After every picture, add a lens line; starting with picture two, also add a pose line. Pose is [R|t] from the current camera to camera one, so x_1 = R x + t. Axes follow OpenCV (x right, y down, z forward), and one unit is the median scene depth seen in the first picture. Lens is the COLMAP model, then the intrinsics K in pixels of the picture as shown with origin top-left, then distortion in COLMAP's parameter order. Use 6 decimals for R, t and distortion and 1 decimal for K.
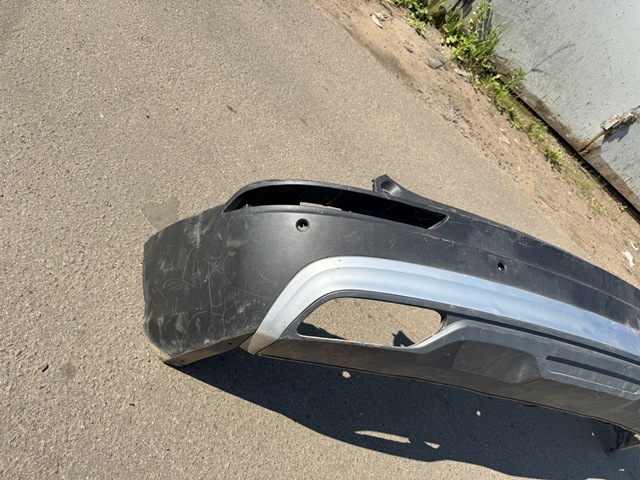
lens RADIAL K [[442.3, 0, 318.4], [0, 442.3, 236.7], [0, 0, 1]] dist [-0.003331, -0.003972]
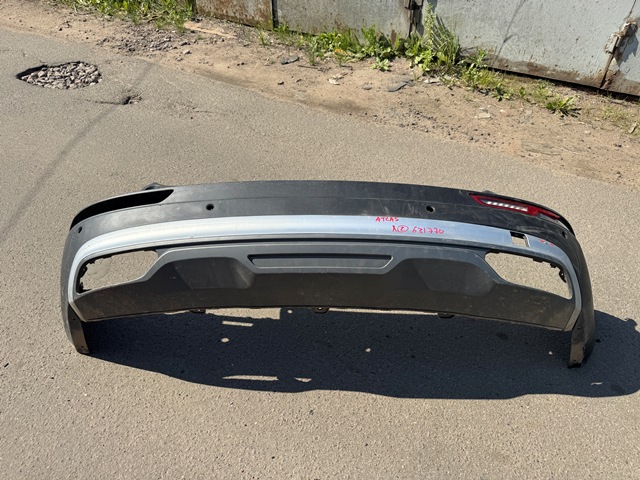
lens RADIAL K [[453.8, 0, 312.9], [0, 453.8, 238.5], [0, 0, 1]] dist [0.021017, -0.032799]
pose [[0.853959, -0.373723, -0.362057, 0.645304], [0.284336, 0.917891, -0.276821, 0.362612], [0.435783, 0.133448, 0.890104, -0.054117]]
